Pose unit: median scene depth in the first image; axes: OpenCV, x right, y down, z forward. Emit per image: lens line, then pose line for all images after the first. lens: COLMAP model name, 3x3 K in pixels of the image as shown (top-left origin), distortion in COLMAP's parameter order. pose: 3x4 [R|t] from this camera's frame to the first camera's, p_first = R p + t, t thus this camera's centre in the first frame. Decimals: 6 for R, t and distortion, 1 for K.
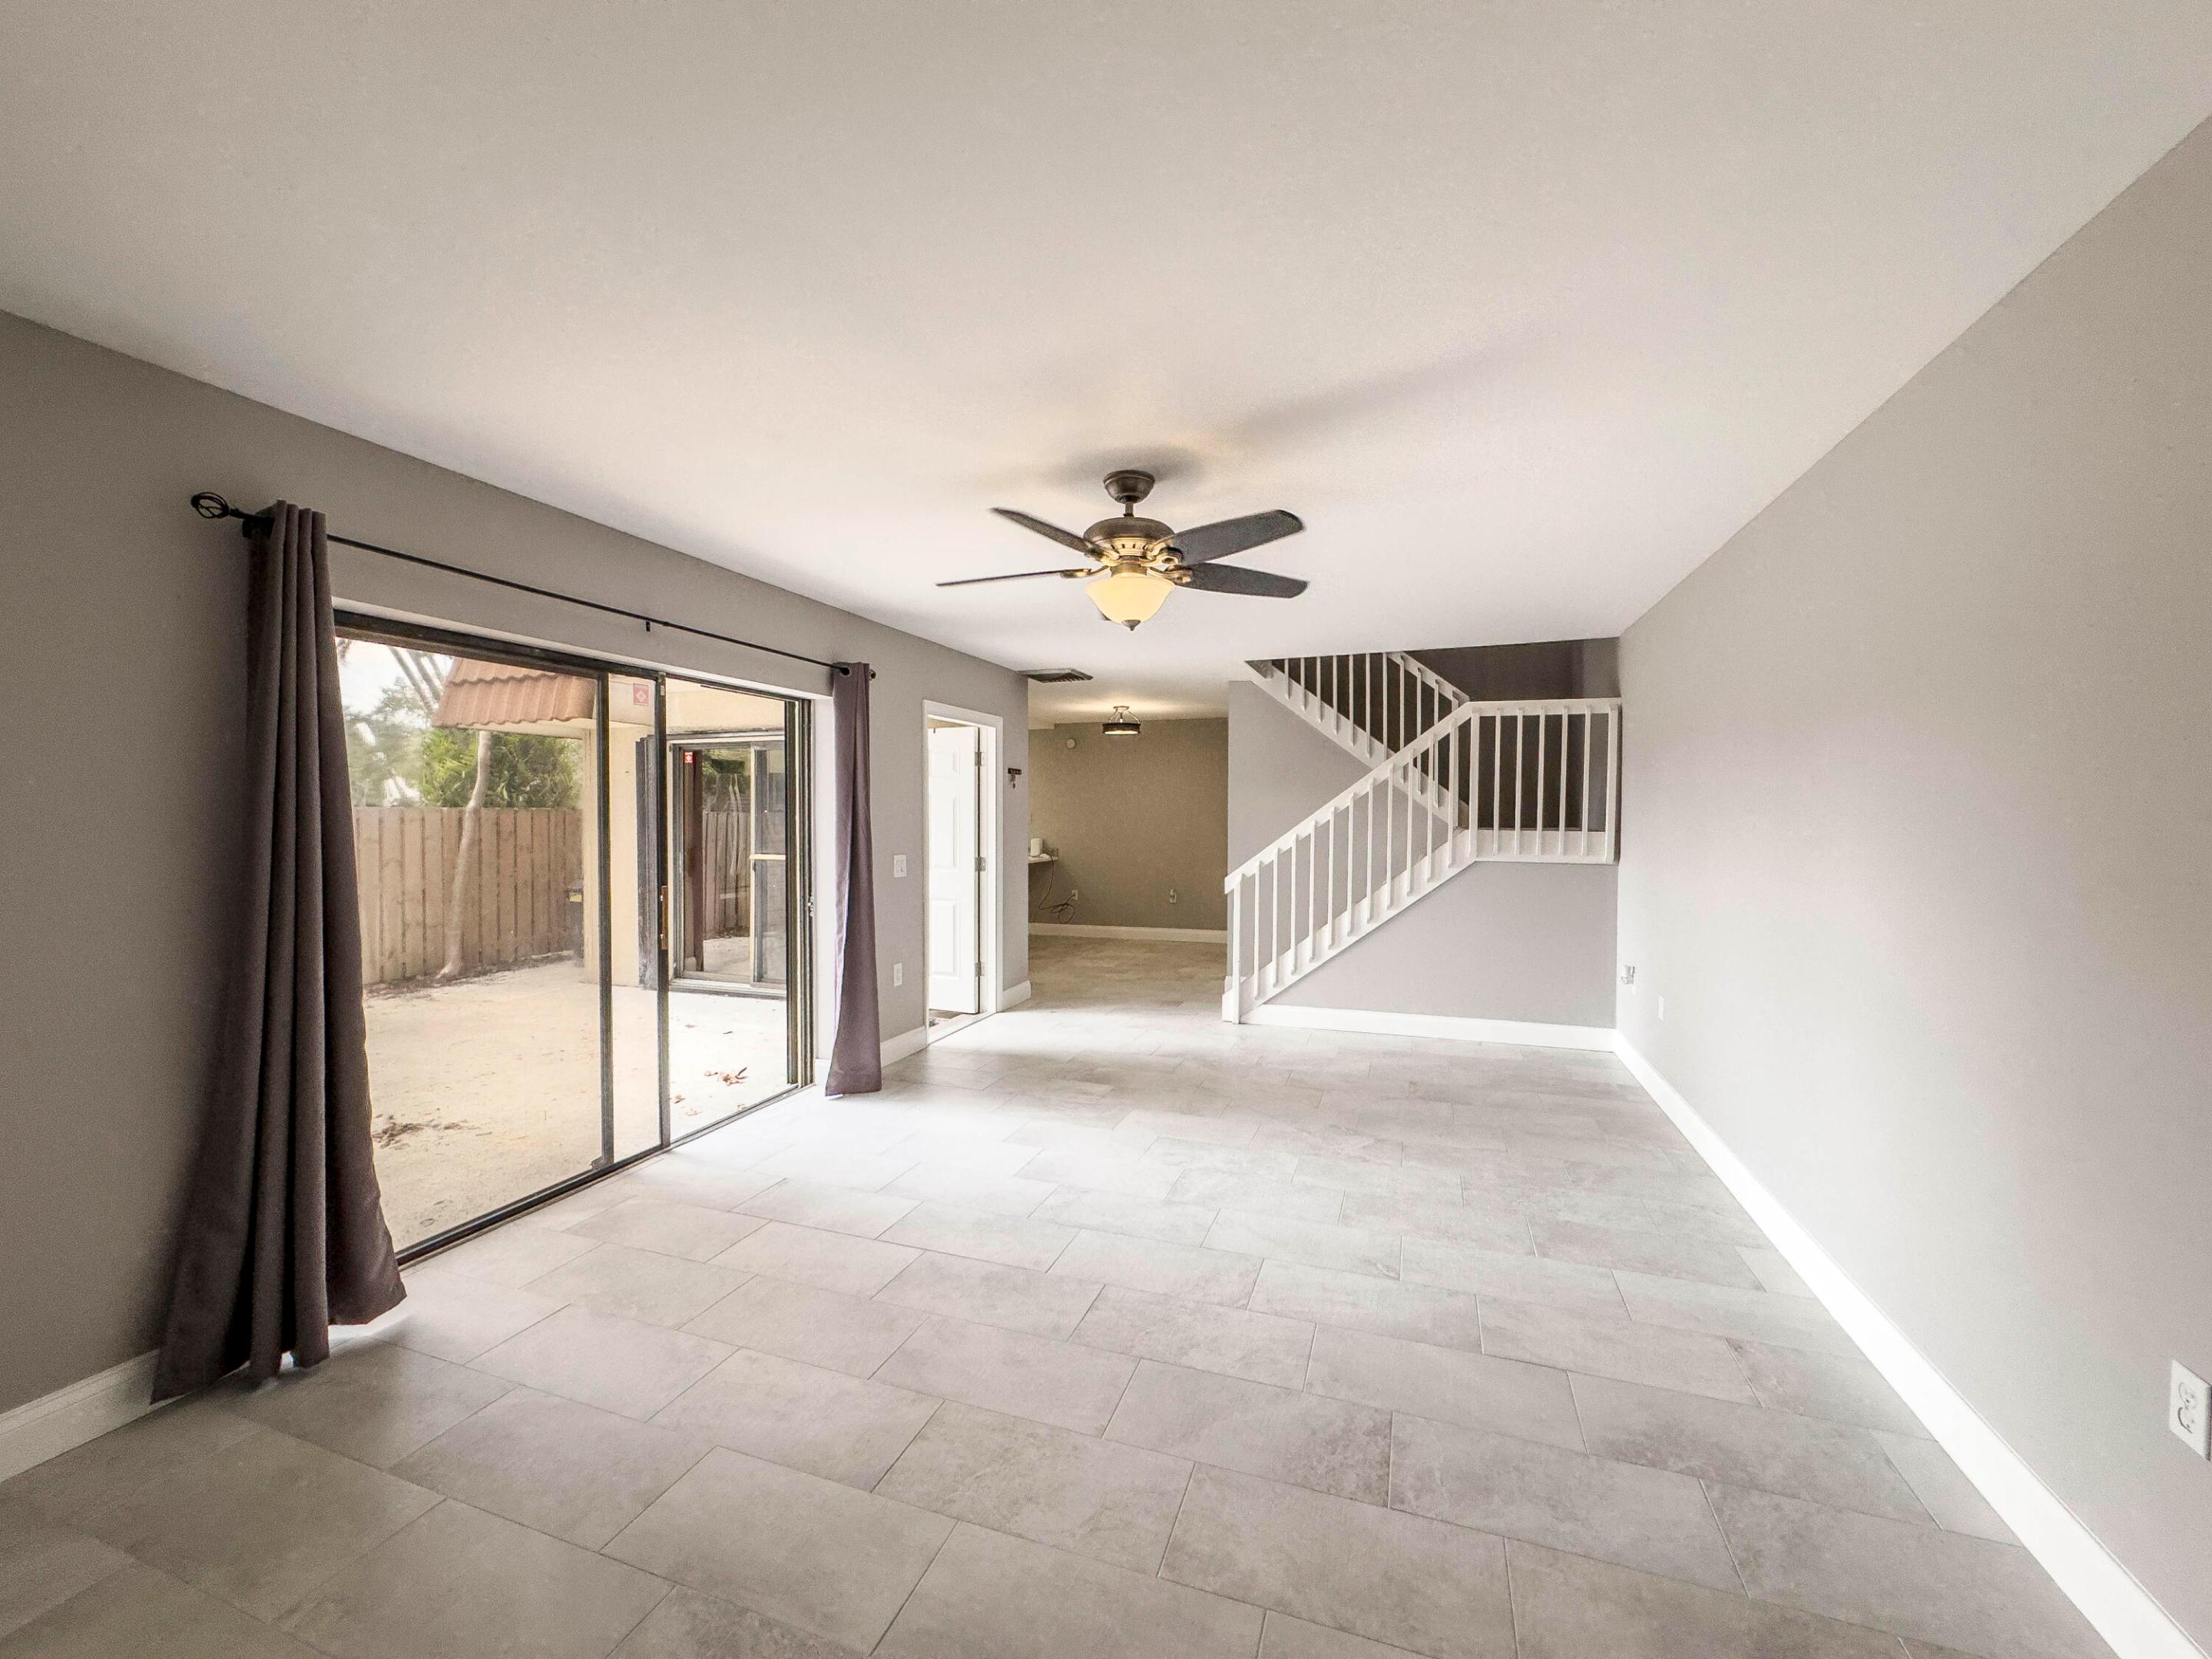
lens RADIAL K [[884.6, 0, 1102.6], [0, 884.6, 832.9], [0, 0, 1]] dist [0.002351, 0.000815]
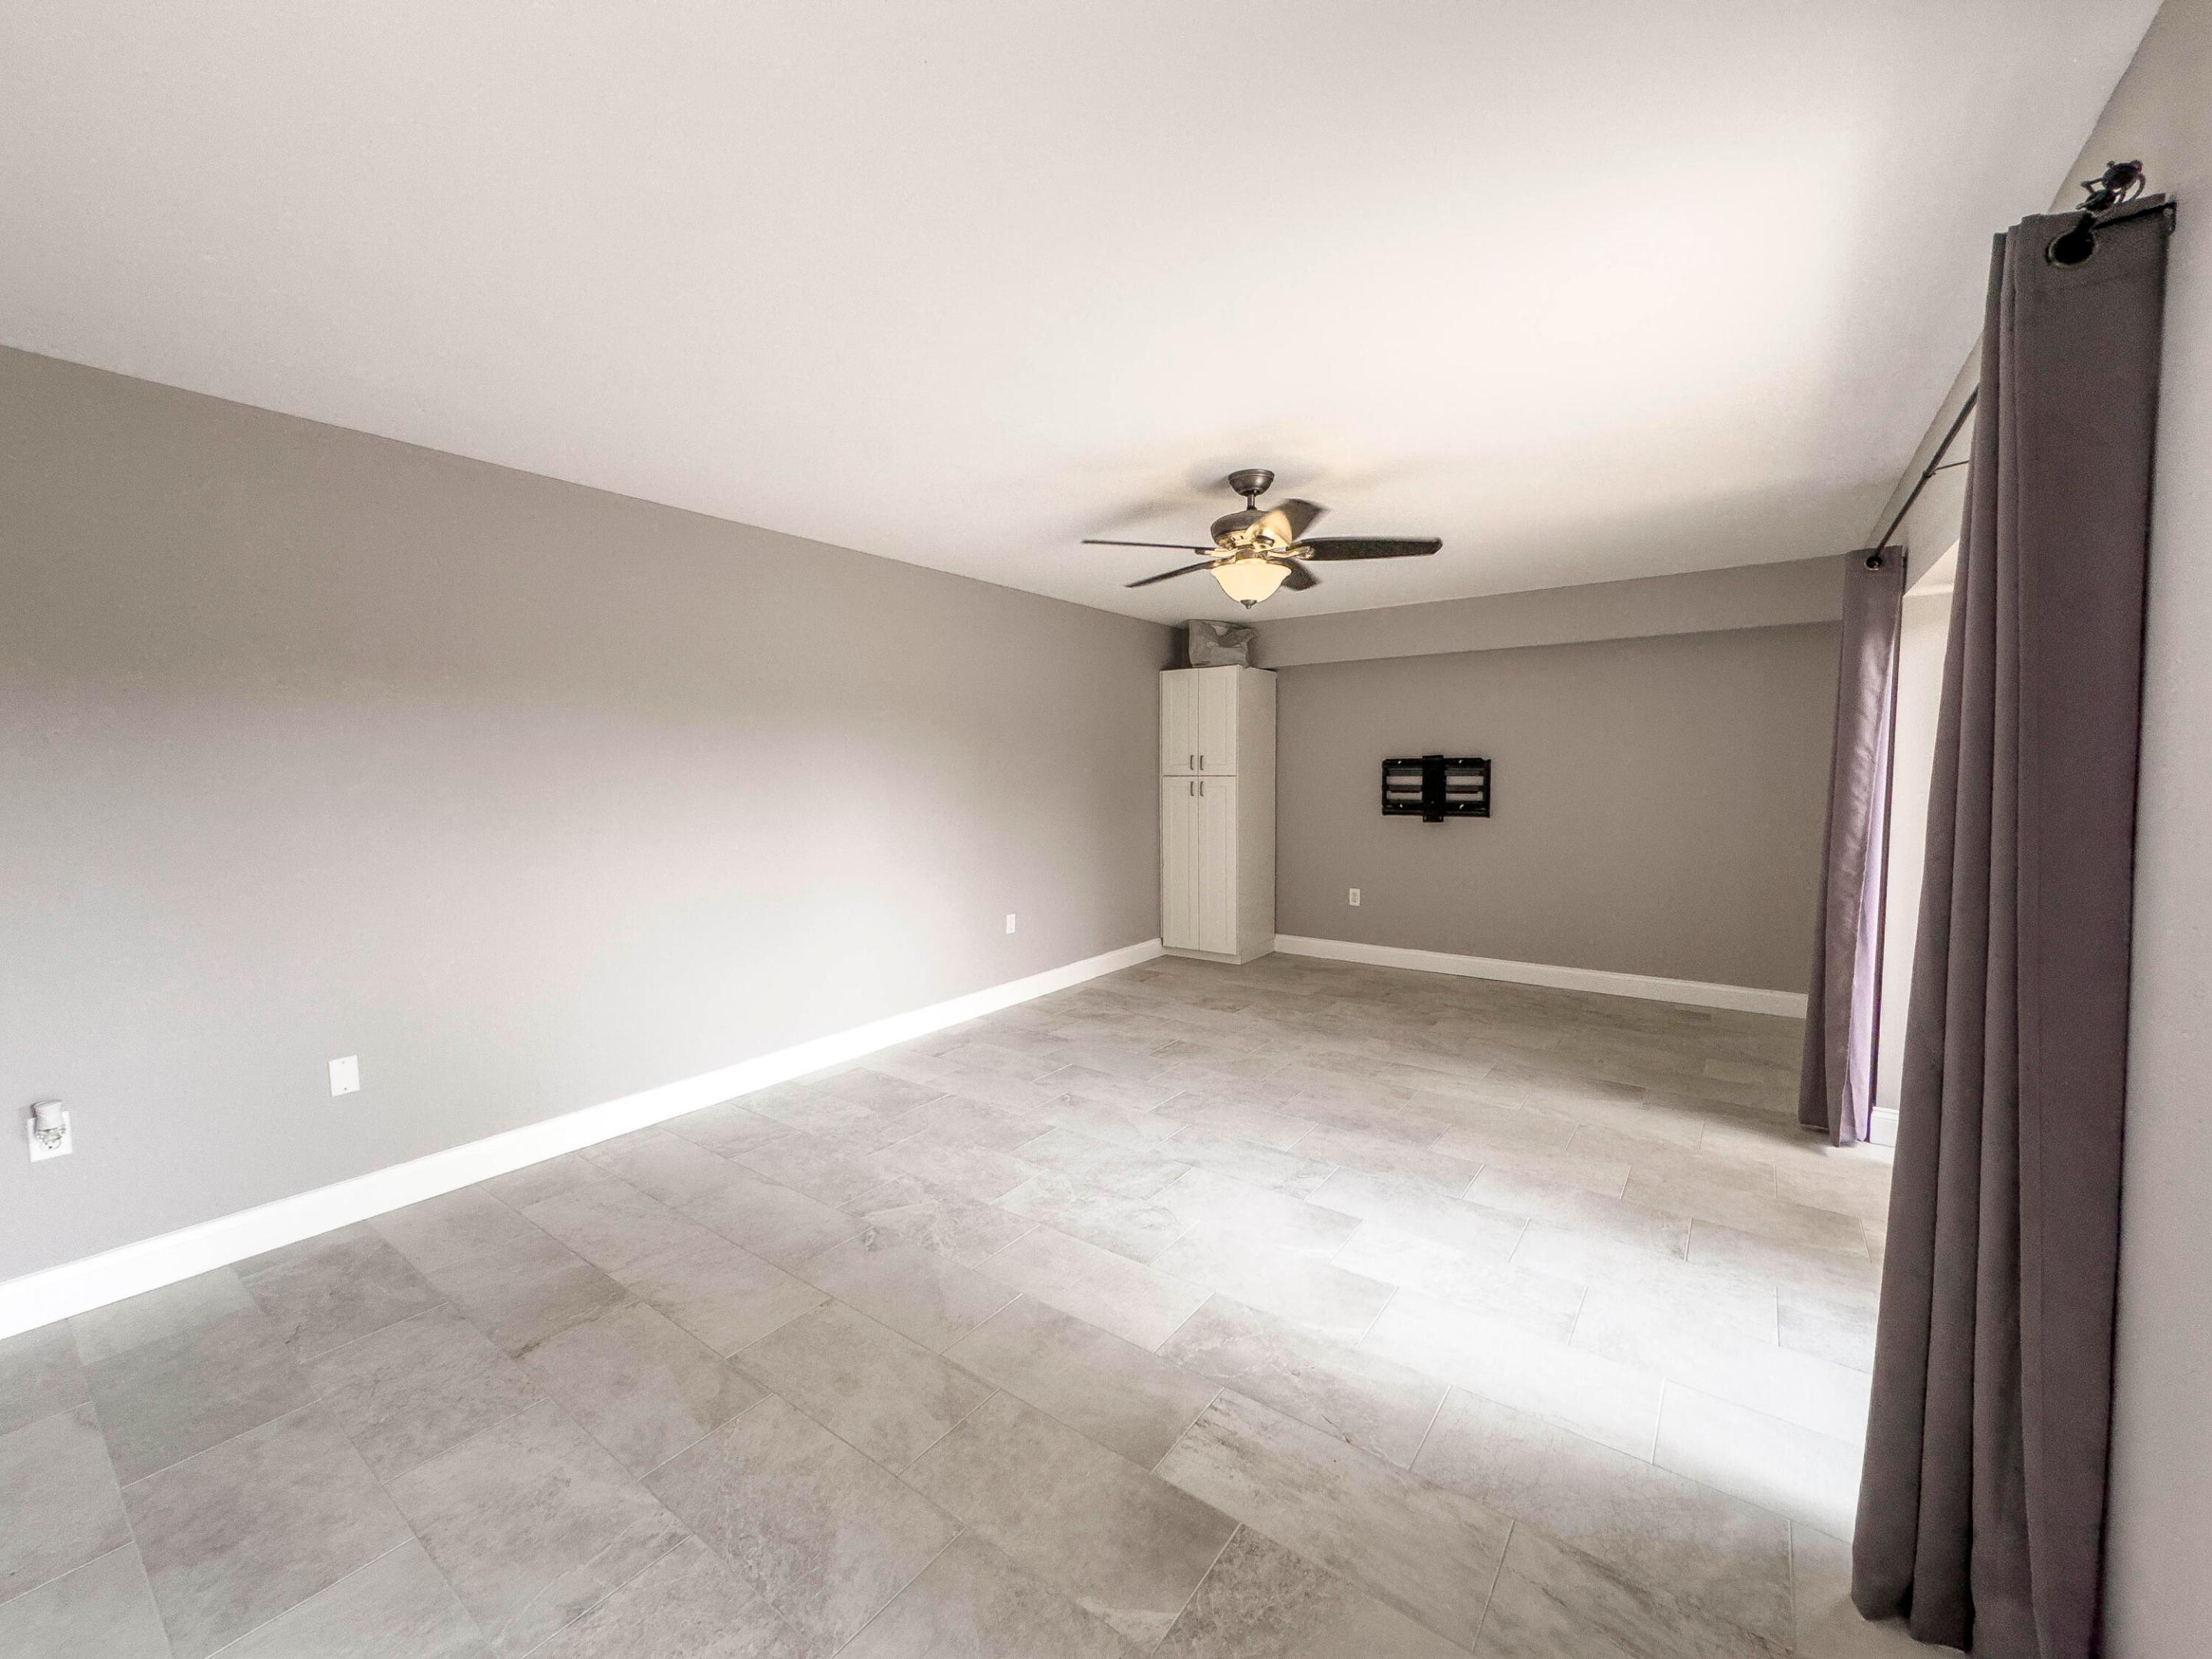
lens RADIAL K [[884.6, 0, 1102.6], [0, 884.6, 832.9], [0, 0, 1]] dist [0.002351, 0.000815]
pose [[-0.960019, -0.015339, 0.279515, -0.067836], [0.010298, 0.995887, 0.090021, -0.026445], [-0.279746, 0.089301, -0.955912, 1.343203]]
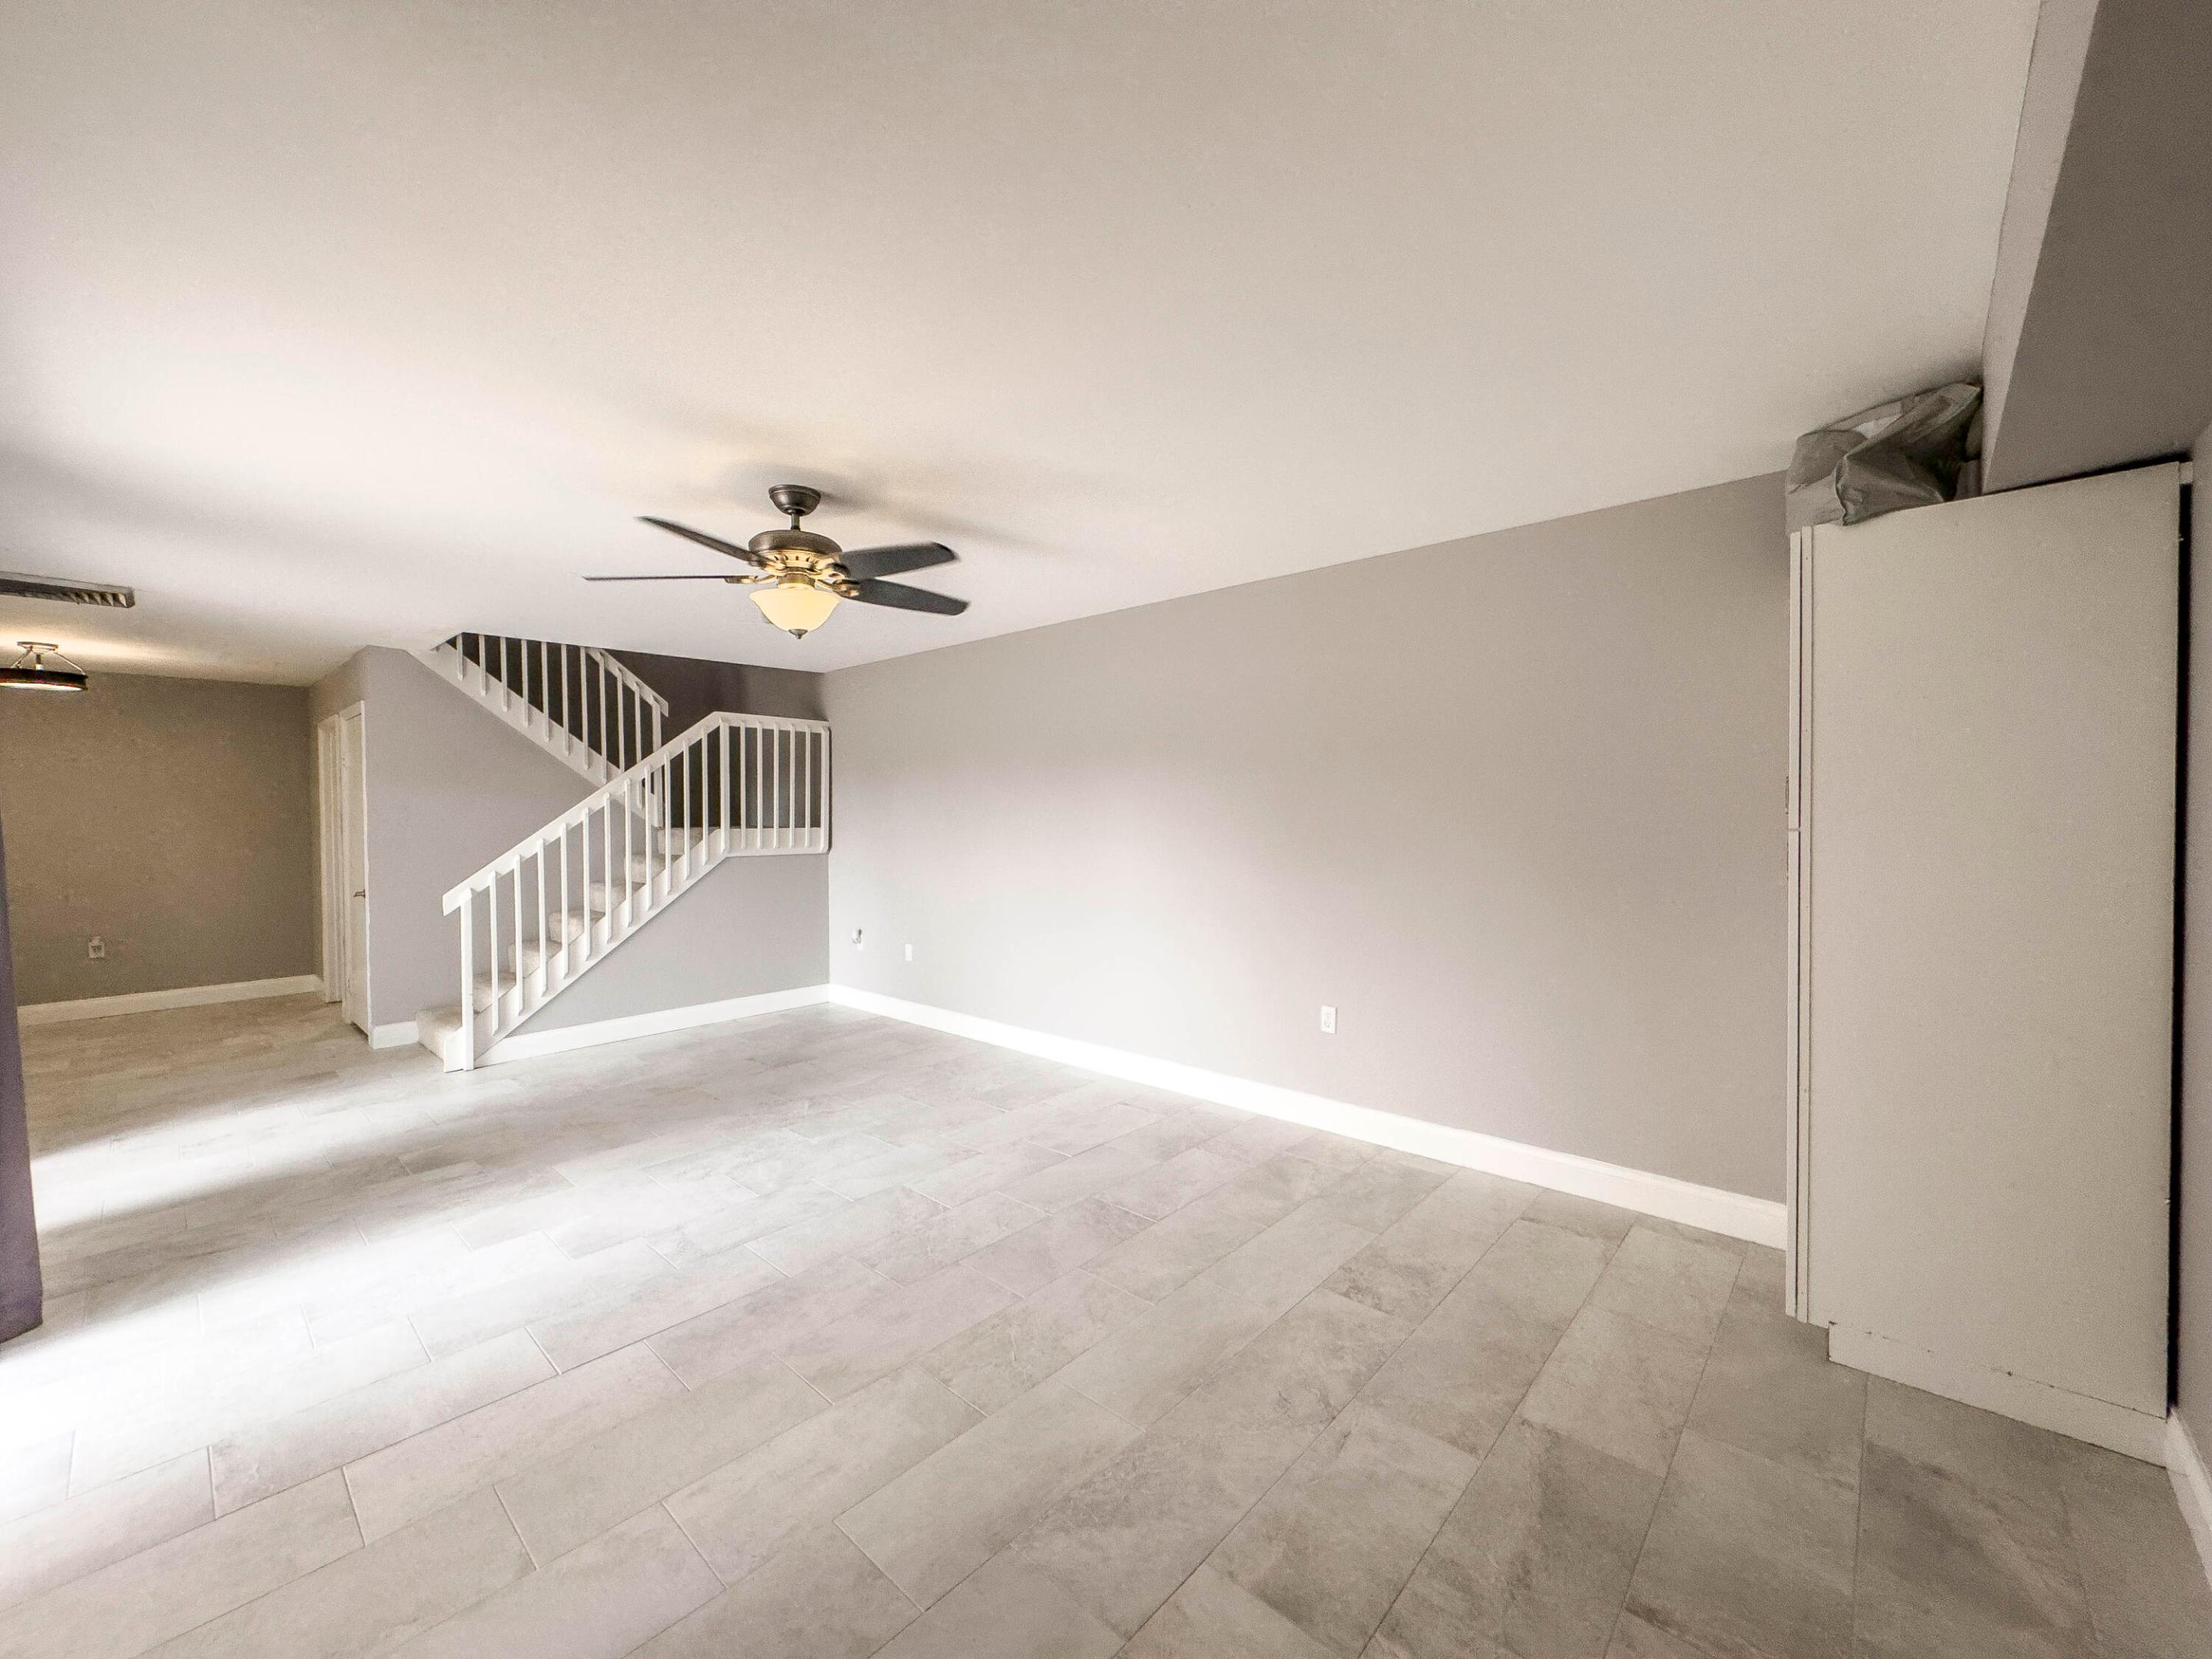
lens RADIAL K [[884.6, 0, 1102.6], [0, 884.6, 832.9], [0, 0, 1]] dist [0.002351, 0.000815]
pose [[0.387536, -0.027234, 0.921452, -0.487794], [0.027389, 0.999462, 0.018020, -0.005905], [-0.921447, 0.018254, 0.388074, 0.165747]]
